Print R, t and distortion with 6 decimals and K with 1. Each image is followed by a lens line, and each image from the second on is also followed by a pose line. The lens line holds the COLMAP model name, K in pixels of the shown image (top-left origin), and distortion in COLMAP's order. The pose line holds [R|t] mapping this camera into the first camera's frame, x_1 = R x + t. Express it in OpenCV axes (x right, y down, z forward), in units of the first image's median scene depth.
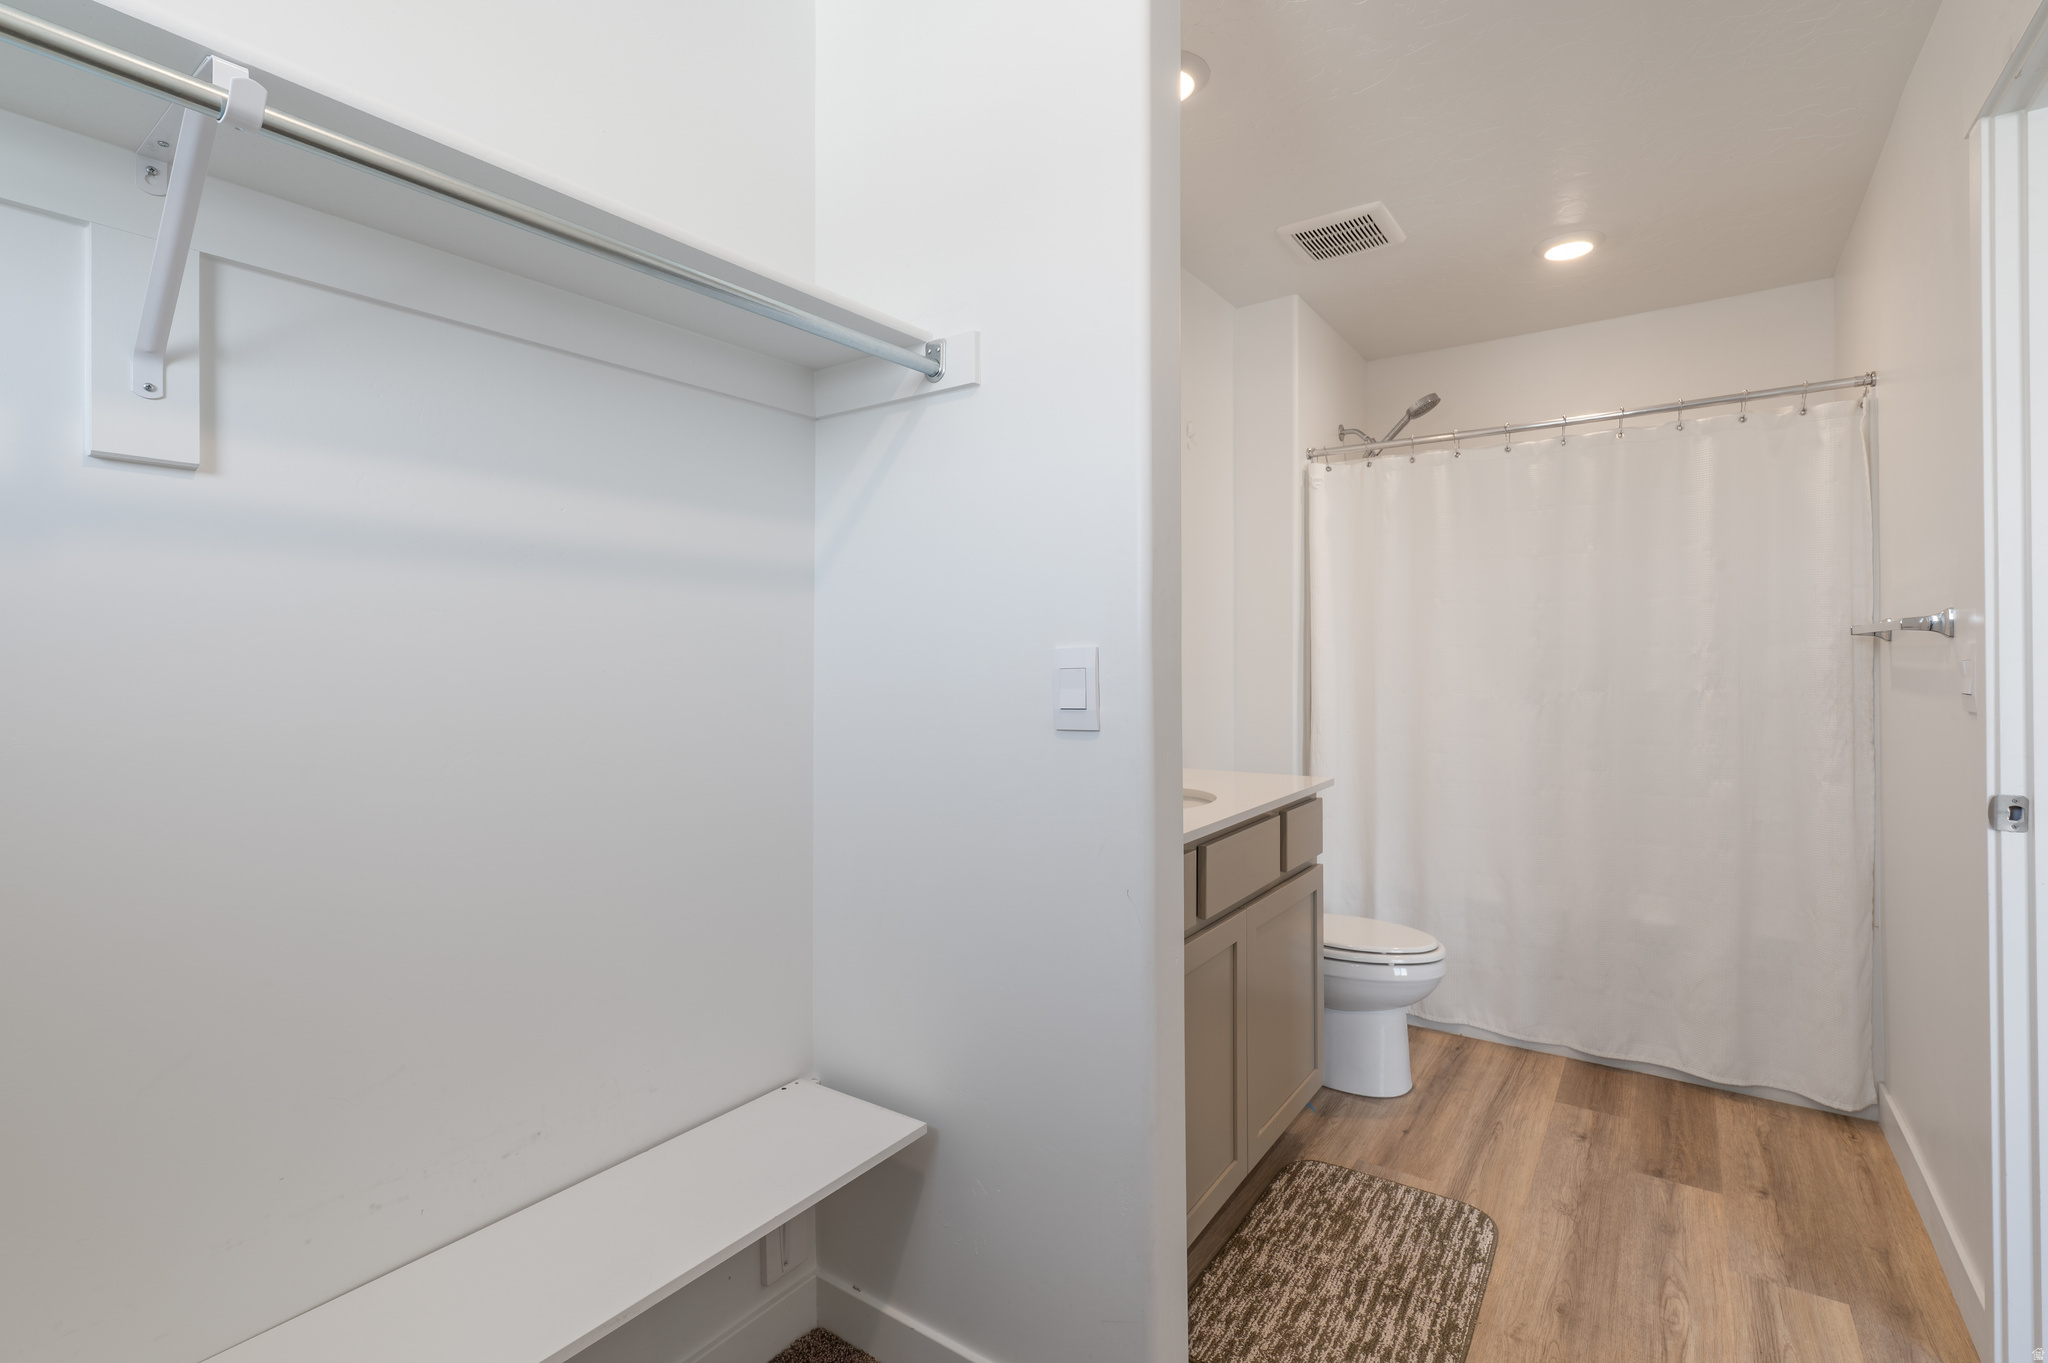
lens RADIAL K [[940.2, 0, 1006.5], [0, 940.2, 692.0], [0, 0, 1]] dist [0.002923, -0.001044]
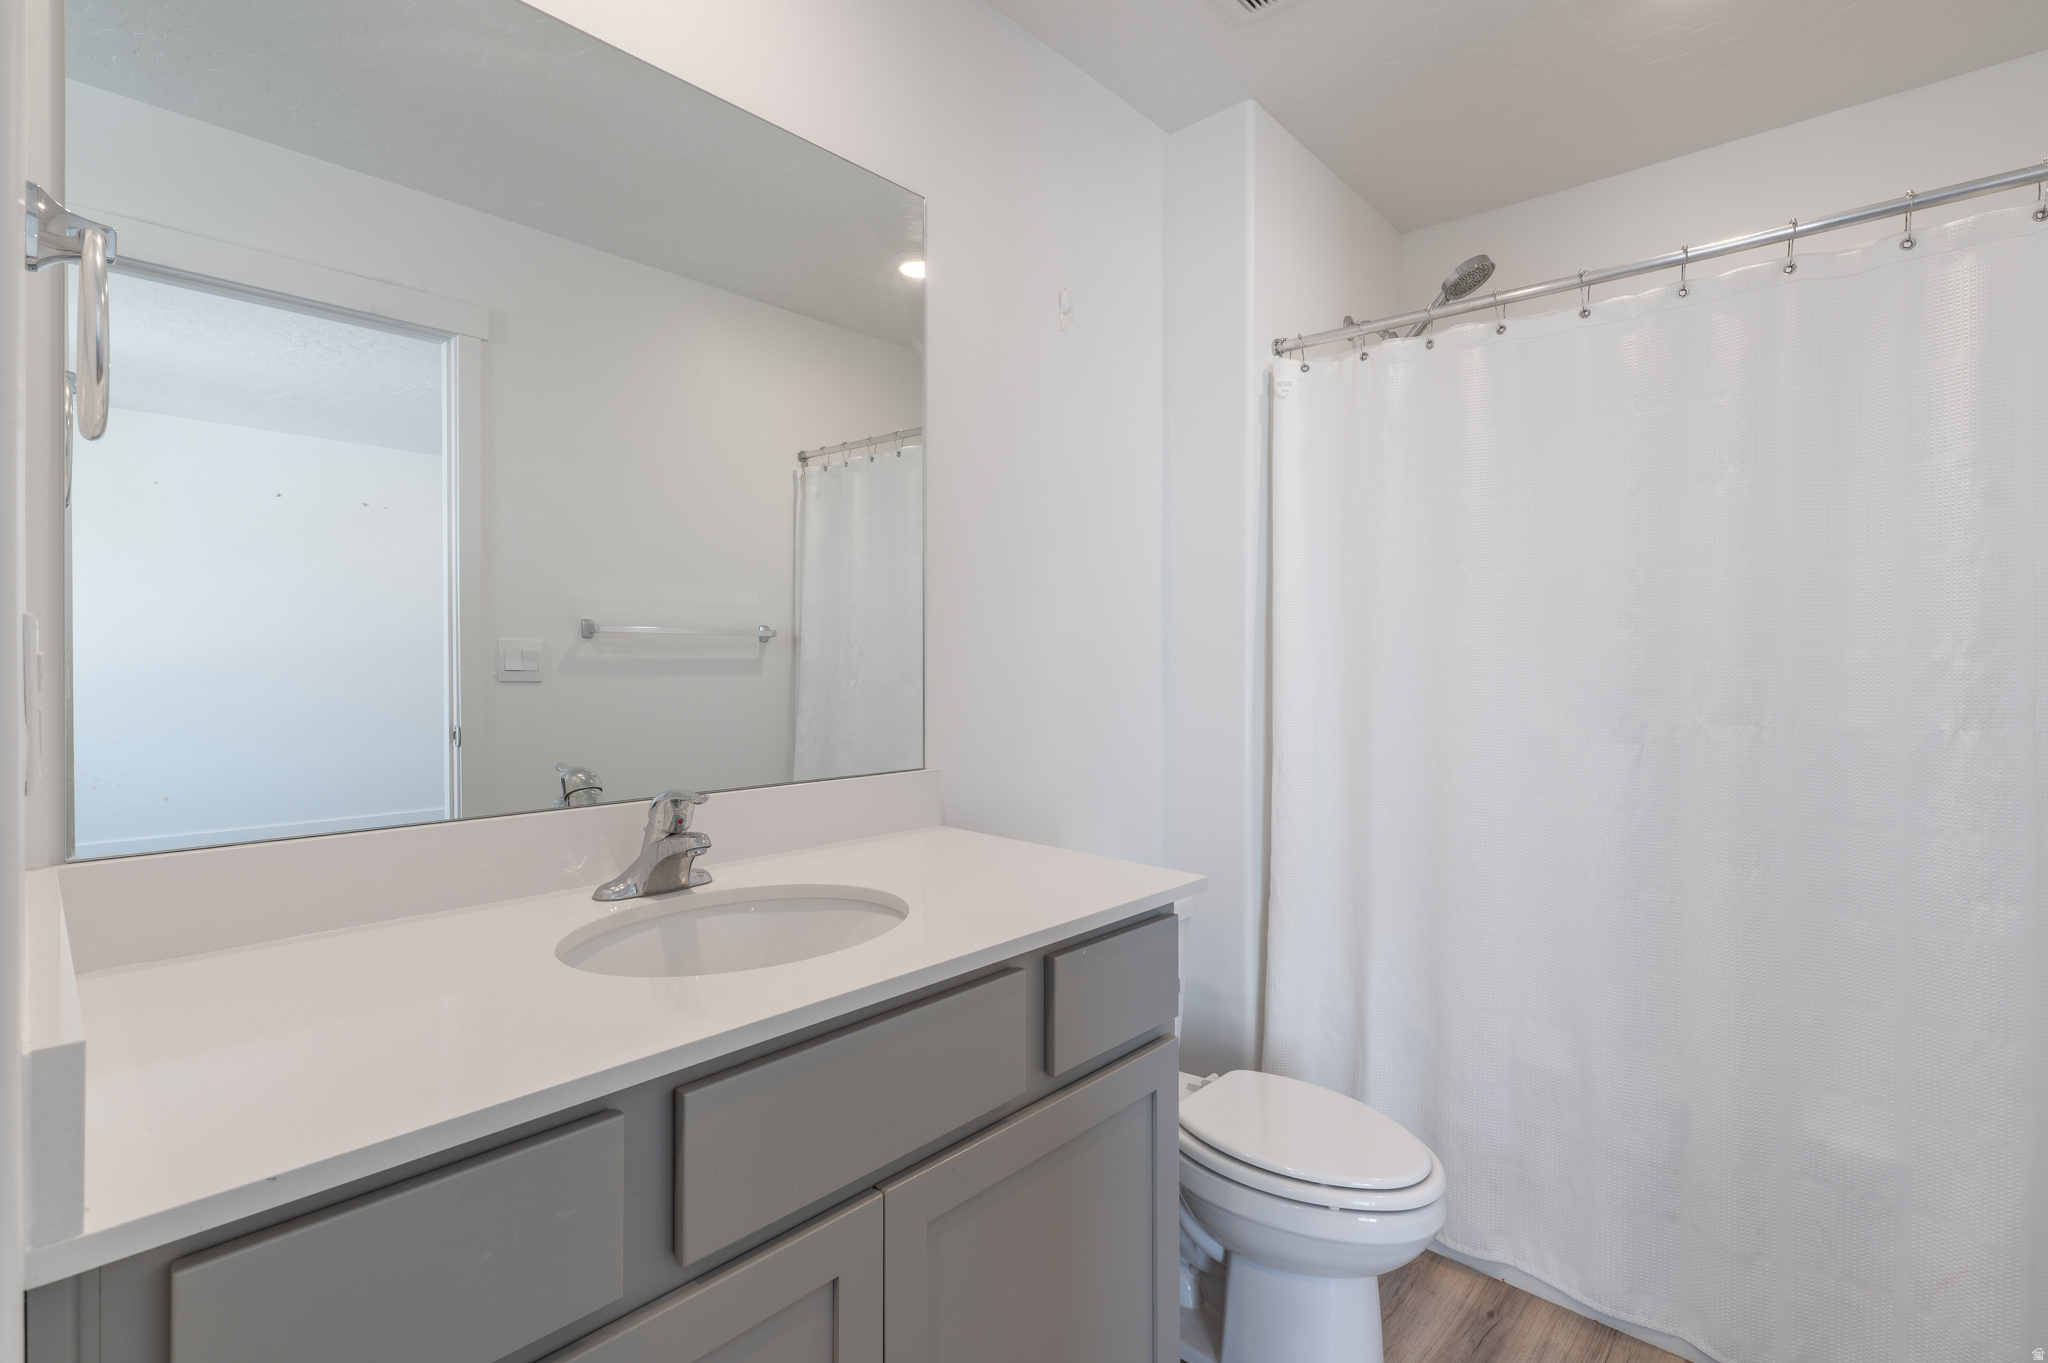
lens RADIAL K [[940.2, 0, 1018.5], [0, 940.2, 666.3], [0, 0, 1]] dist [0.002923, -0.001044]
pose [[0.991839, 0.018358, -0.126172, 0.258252], [-0.021110, 0.999567, -0.020508, -0.014755], [0.125741, 0.023004, 0.991796, 0.371616]]
